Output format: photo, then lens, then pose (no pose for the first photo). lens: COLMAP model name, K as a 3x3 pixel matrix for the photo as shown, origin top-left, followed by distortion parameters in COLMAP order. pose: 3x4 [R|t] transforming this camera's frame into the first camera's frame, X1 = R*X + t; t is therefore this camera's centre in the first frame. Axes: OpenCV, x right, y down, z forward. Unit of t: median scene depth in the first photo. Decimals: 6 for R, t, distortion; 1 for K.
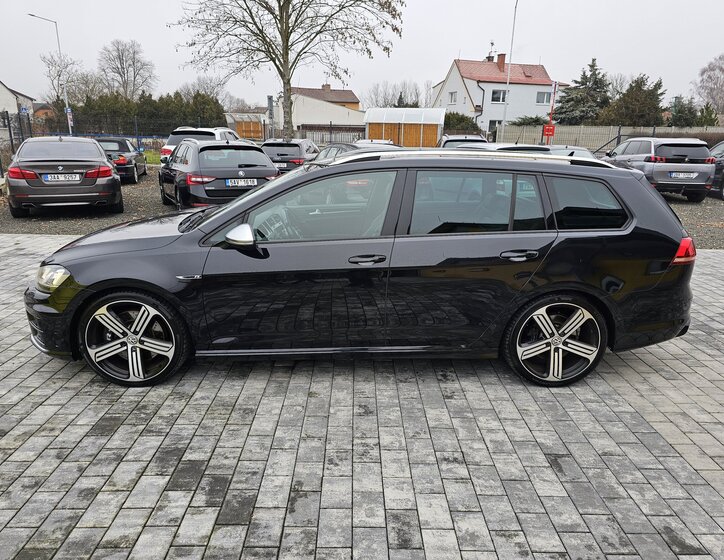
lens RADIAL K [[500.2, 0, 361.9], [0, 500.2, 278.9], [0, 0, 1]] dist [0.057600, -0.048258]
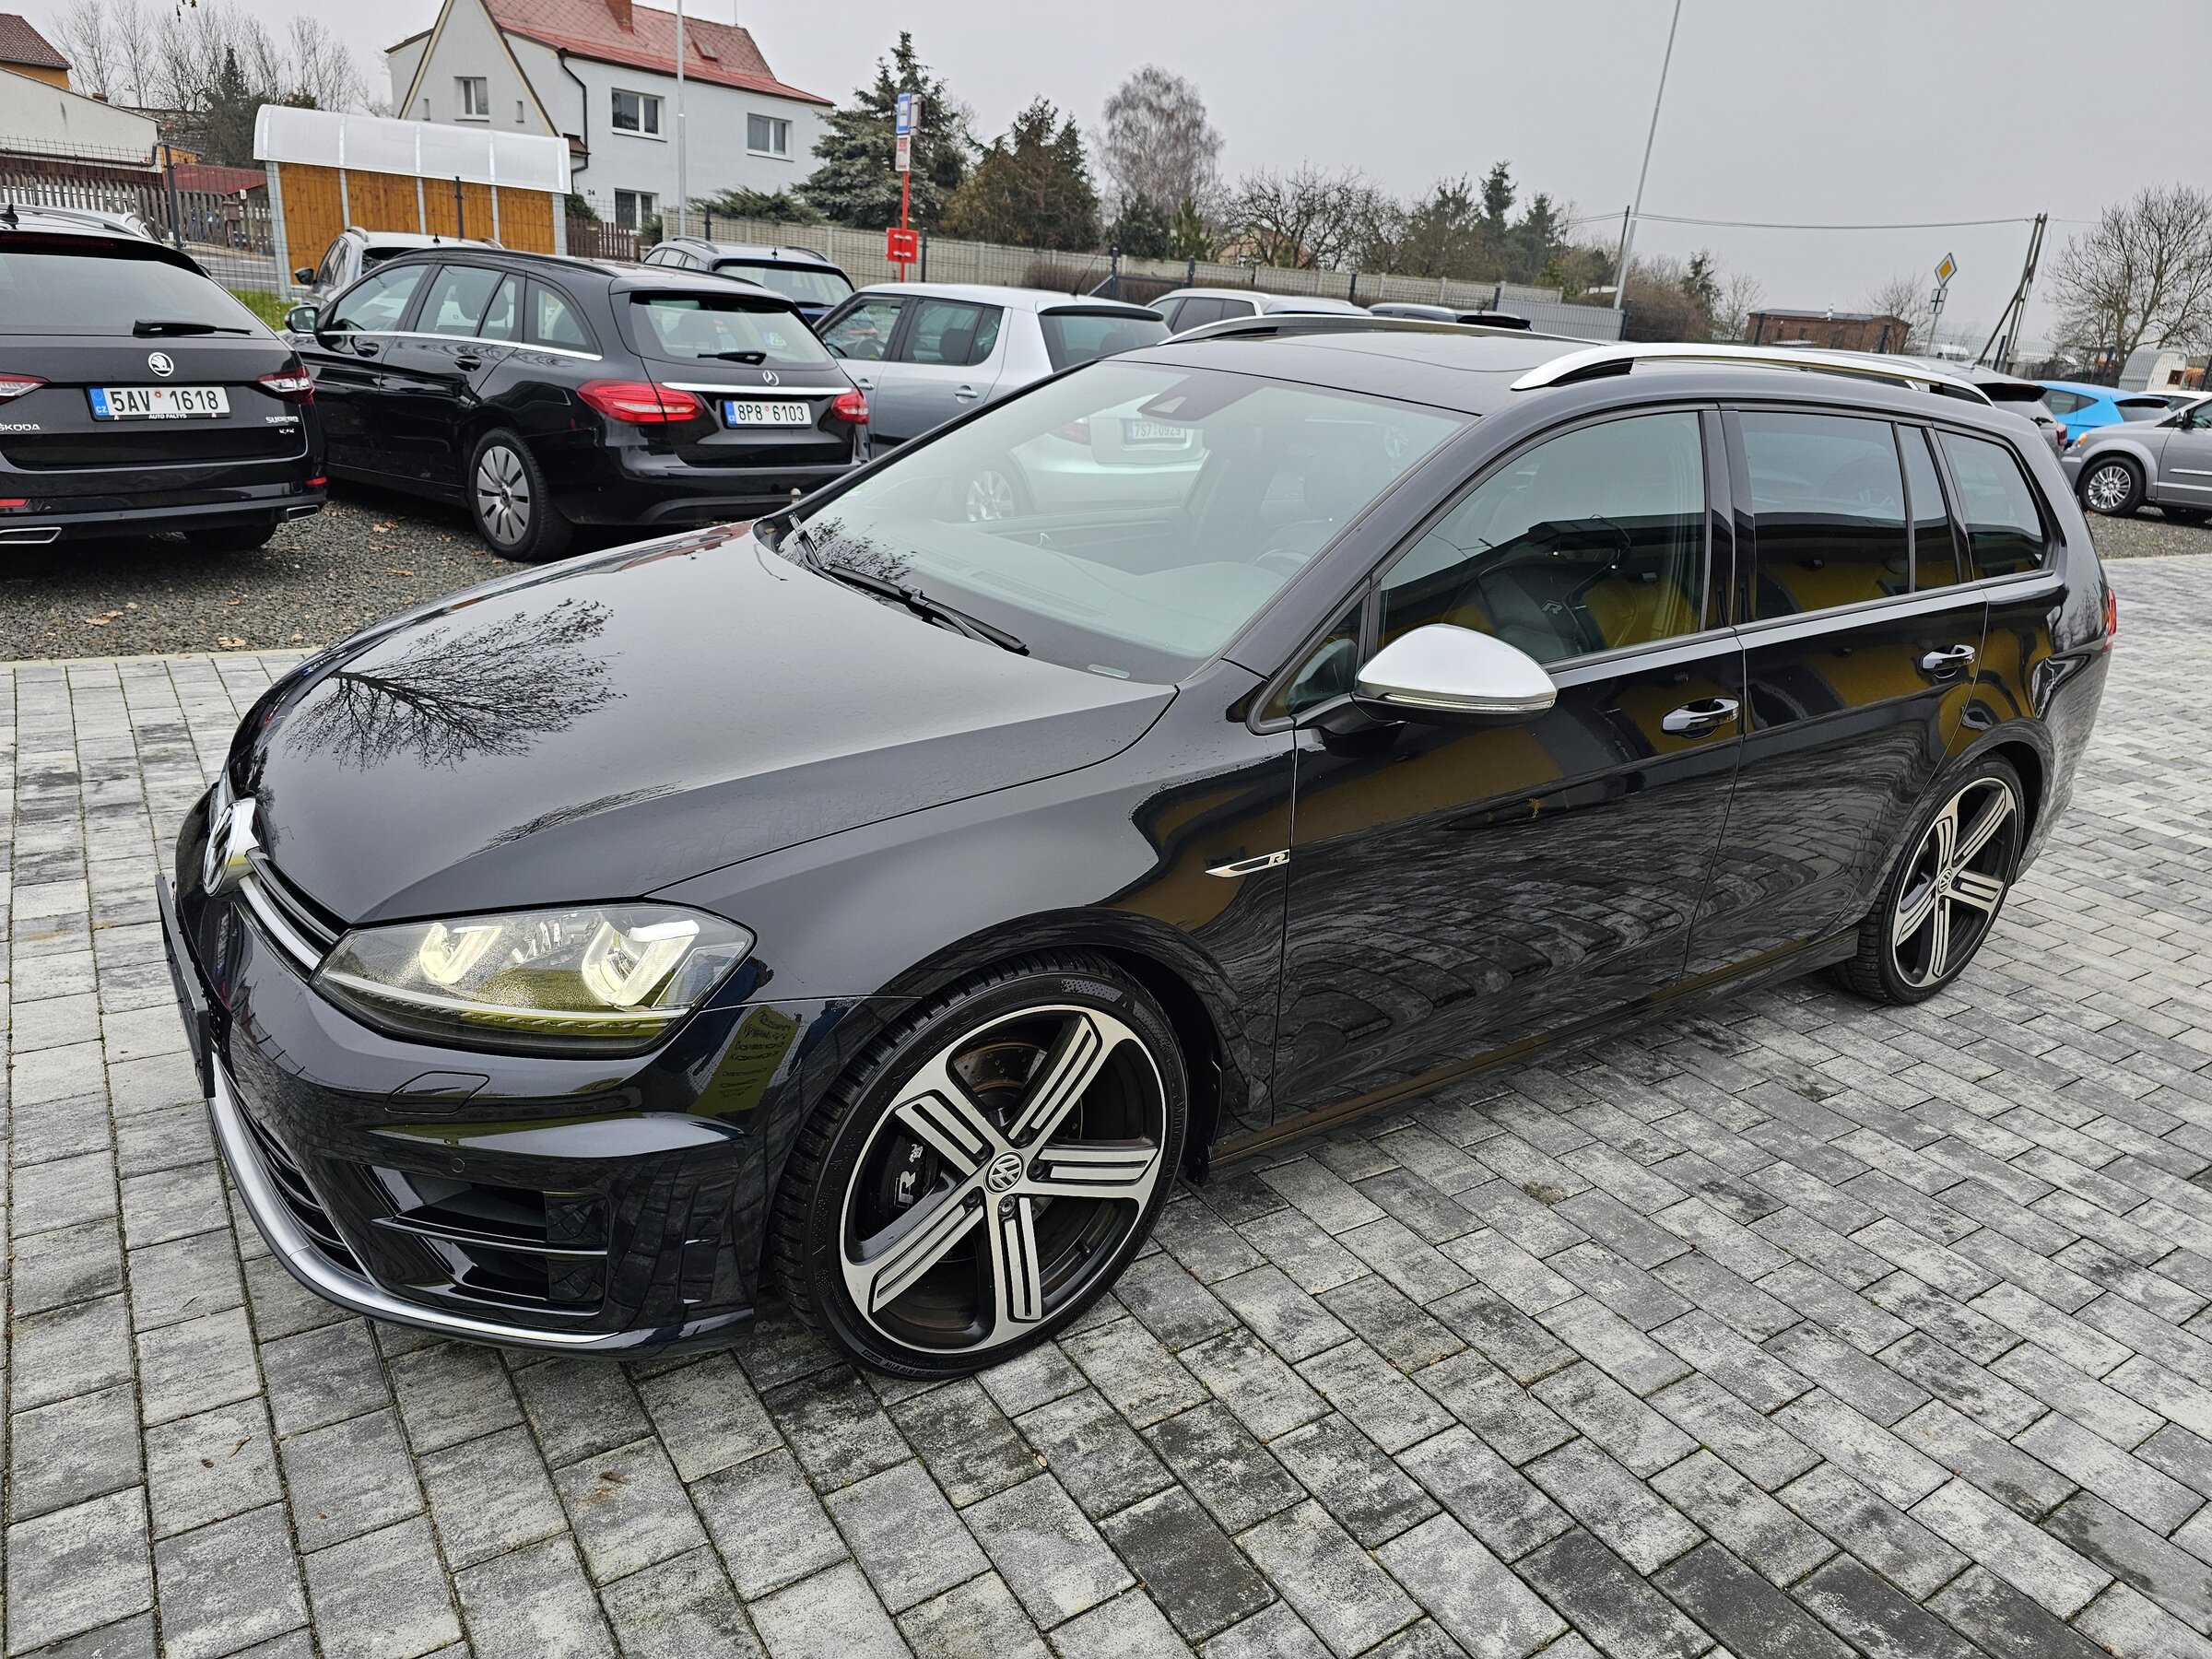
lens RADIAL K [[1483.8, 0, 1111.0], [0, 1483.8, 855.6], [0, 0, 1]] dist [0.047279, -0.039034]
pose [[0.831886, -0.149776, 0.534352, -0.284236], [0.089442, 0.986488, 0.137264, -0.040818], [-0.547691, -0.066394, 0.834042, 0.161106]]
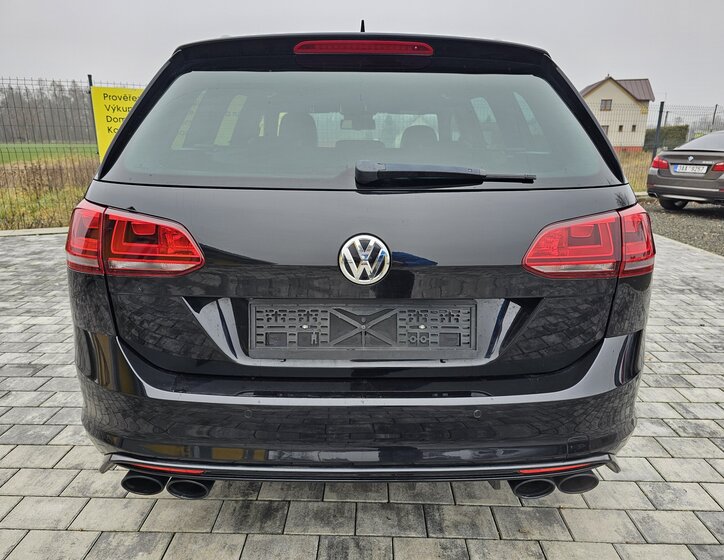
lens RADIAL K [[500.2, 0, 362.2], [0, 500.2, 280.2], [0, 0, 1]] dist [0.057600, -0.048258]
pose [[-0.019499, 0.247124, -0.968788, 0.401911], [-0.286243, 0.927031, 0.242234, -0.070142], [0.957958, 0.282032, 0.052662, 0.471276]]
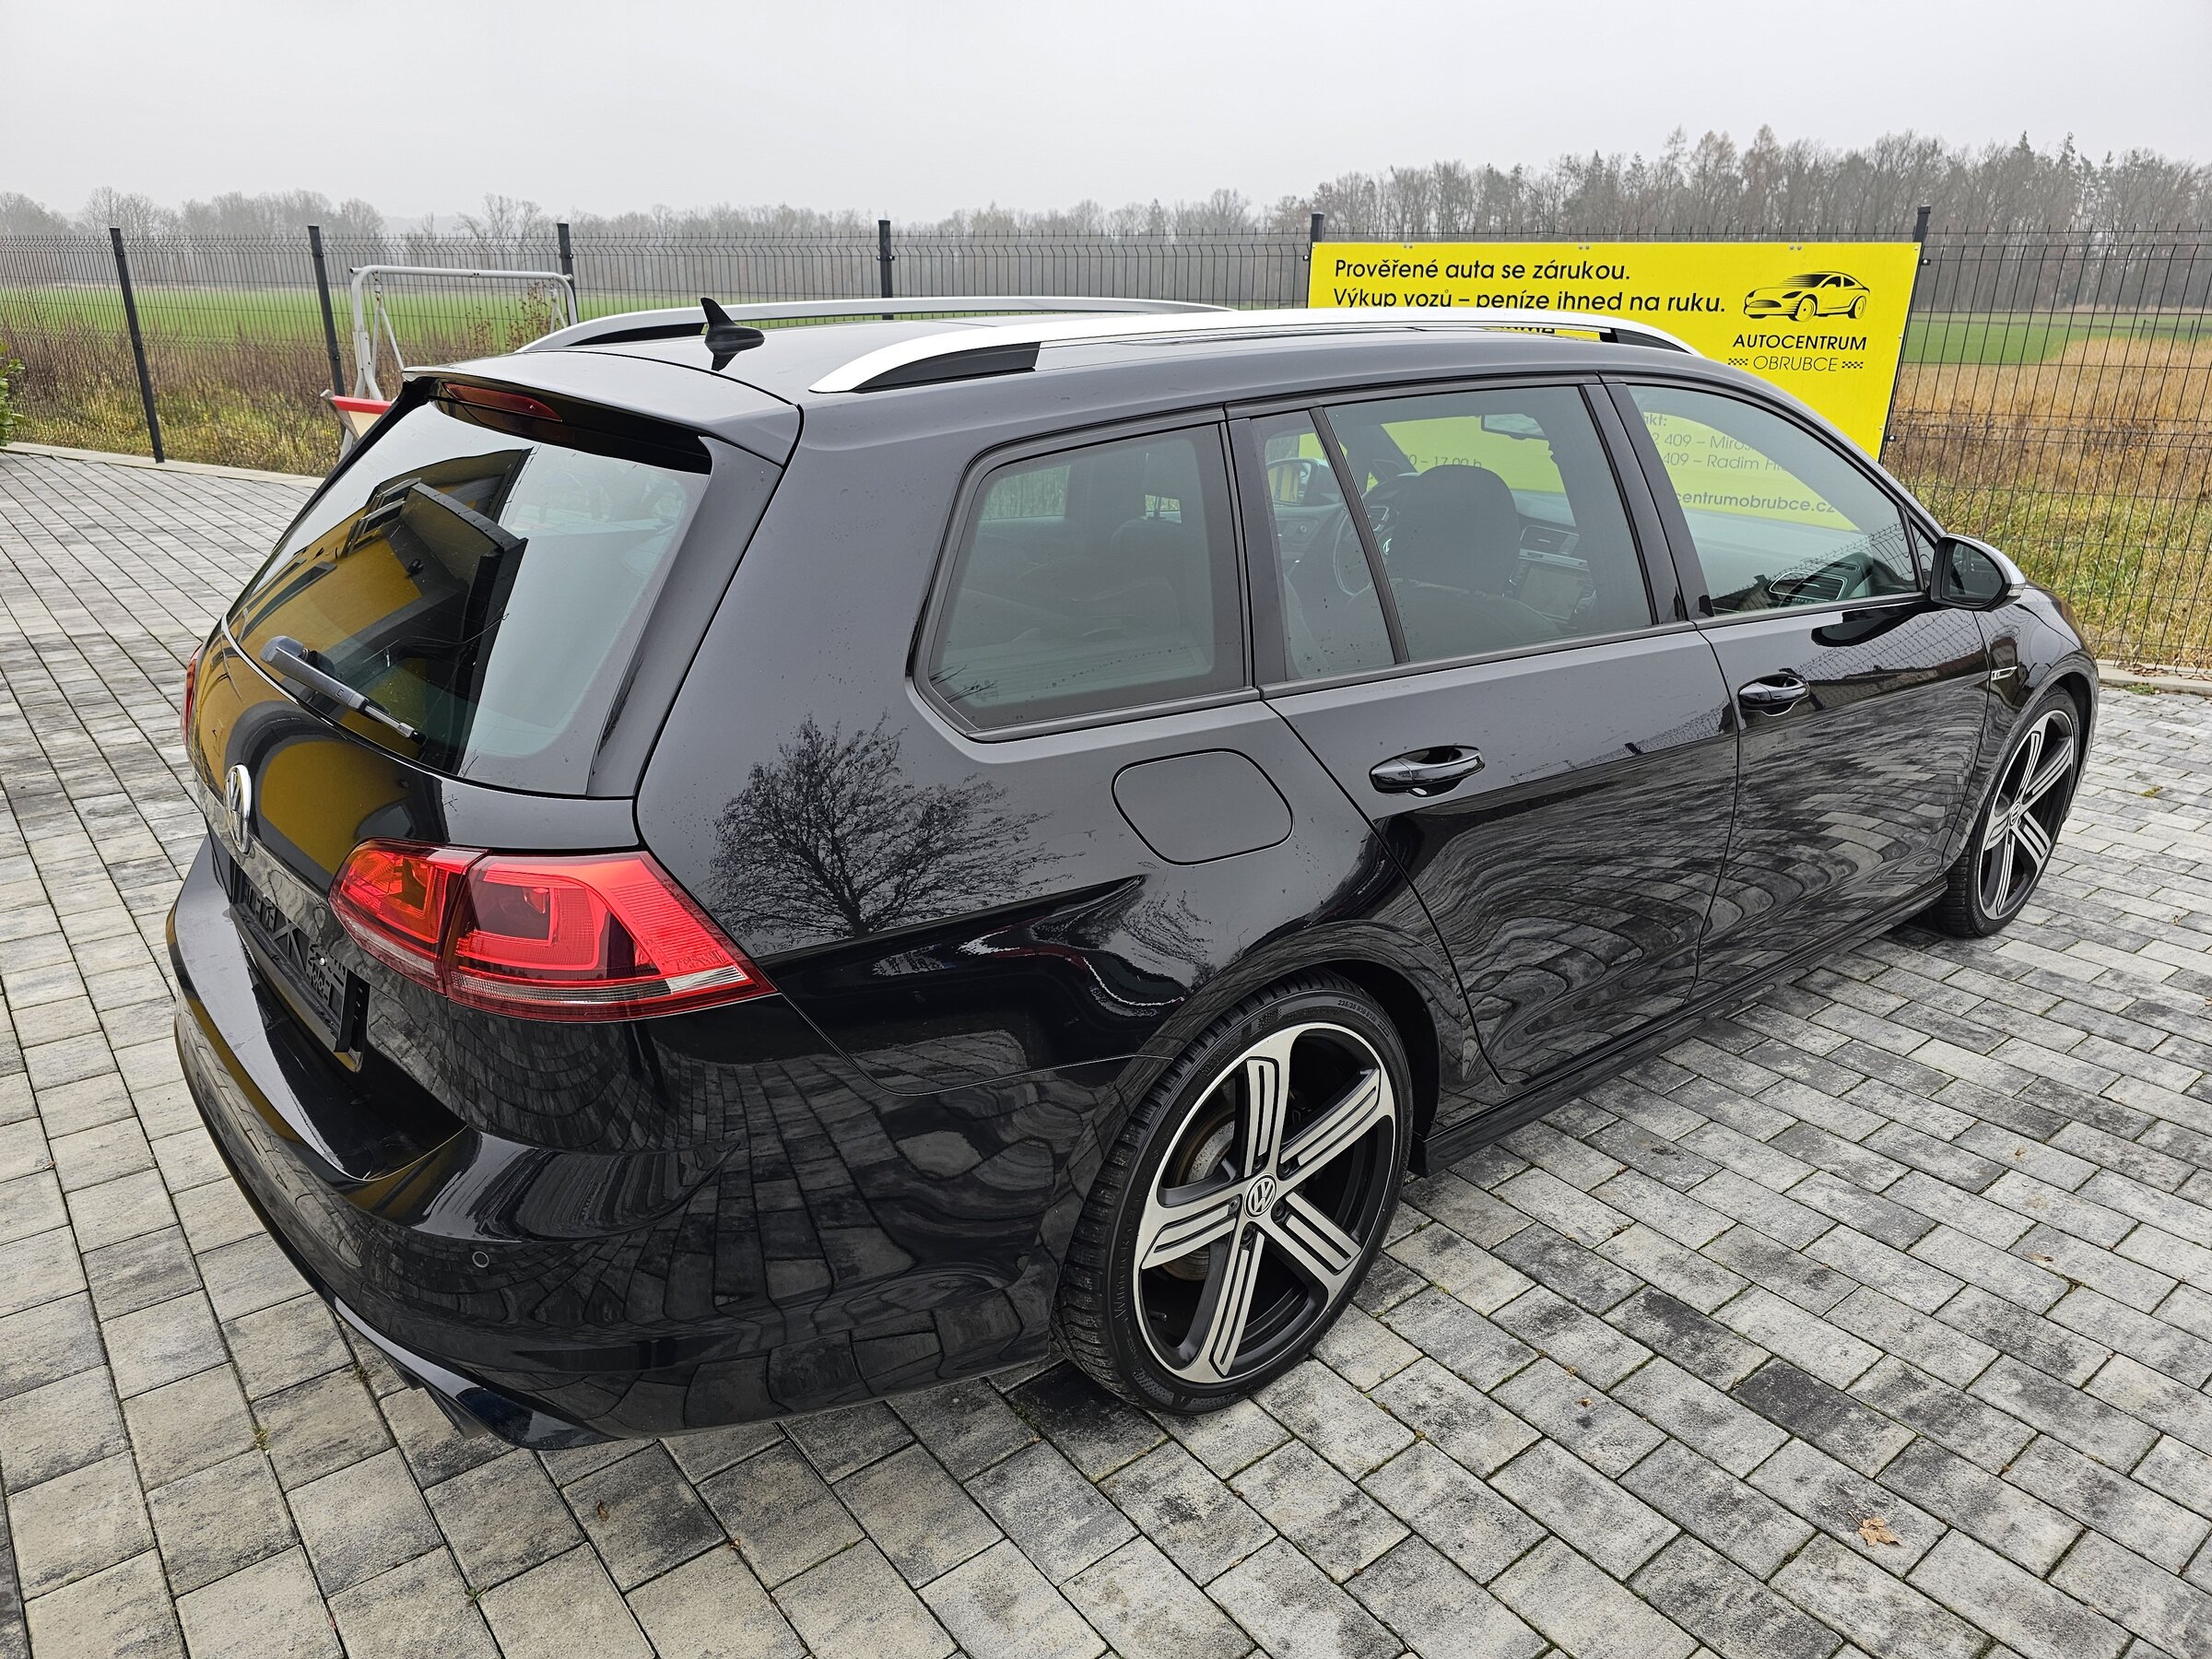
lens RADIAL K [[1483.8, 0, 1096.1], [0, 1483.8, 845.4], [0, 0, 1]] dist [0.047279, -0.039034]
pose [[-0.782026, 0.187956, -0.594229, 0.305145], [-0.203787, 0.823920, 0.528797, -0.185092], [0.588988, 0.534629, -0.606024, 0.695112]]
